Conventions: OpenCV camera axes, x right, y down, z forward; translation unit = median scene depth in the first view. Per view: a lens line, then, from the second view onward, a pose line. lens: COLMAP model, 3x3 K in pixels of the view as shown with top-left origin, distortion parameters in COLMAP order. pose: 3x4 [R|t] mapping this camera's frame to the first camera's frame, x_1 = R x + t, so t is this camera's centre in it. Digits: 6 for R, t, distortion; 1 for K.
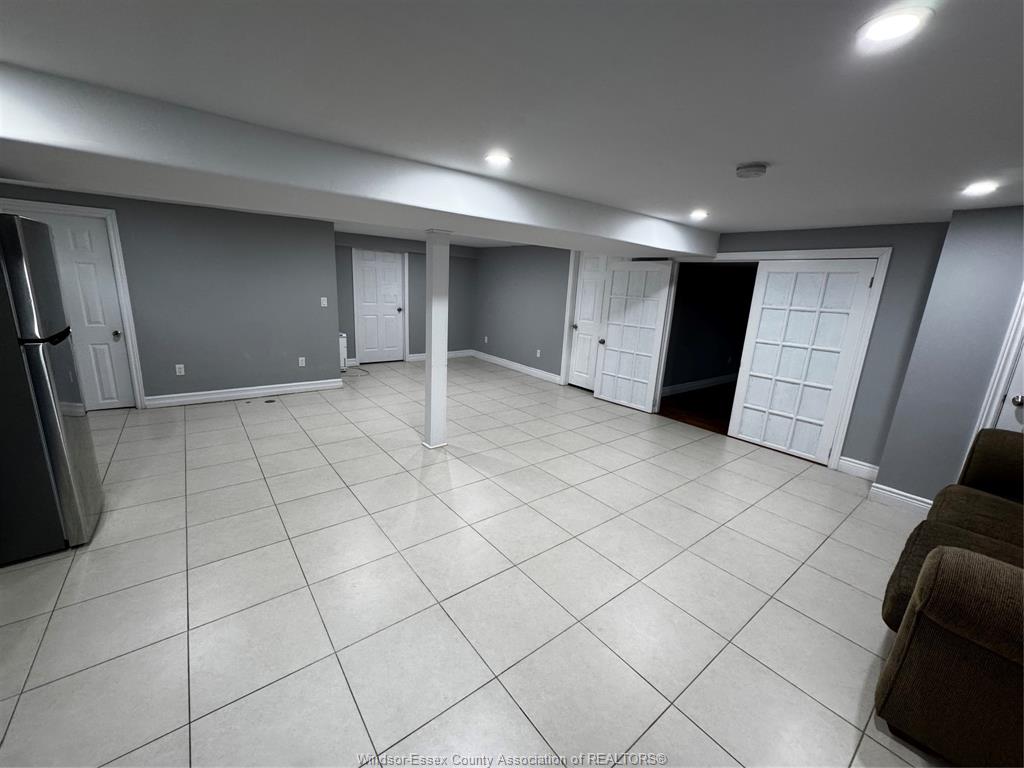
lens RADIAL K [[407.9, 0, 512.9], [0, 407.9, 385.0], [0, 0, 1]] dist [0.001400, 0.000083]
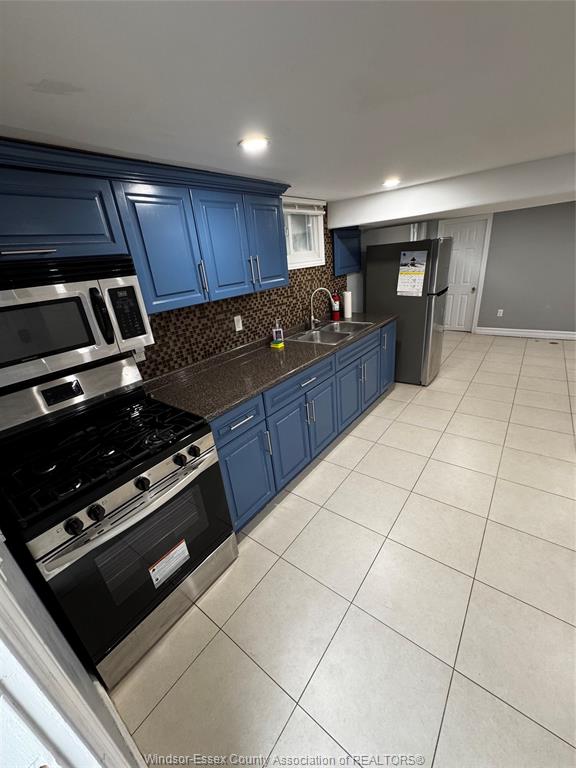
lens RADIAL K [[305.9, 0, 288.4], [0, 305.9, 387.2], [0, 0, 1]] dist [0.001400, 0.000083]
pose [[0.232872, 0.311294, -0.921339, 0.203539], [-0.127955, 0.948957, 0.288284, -0.001355], [0.964053, 0.050757, 0.260817, -0.110293]]
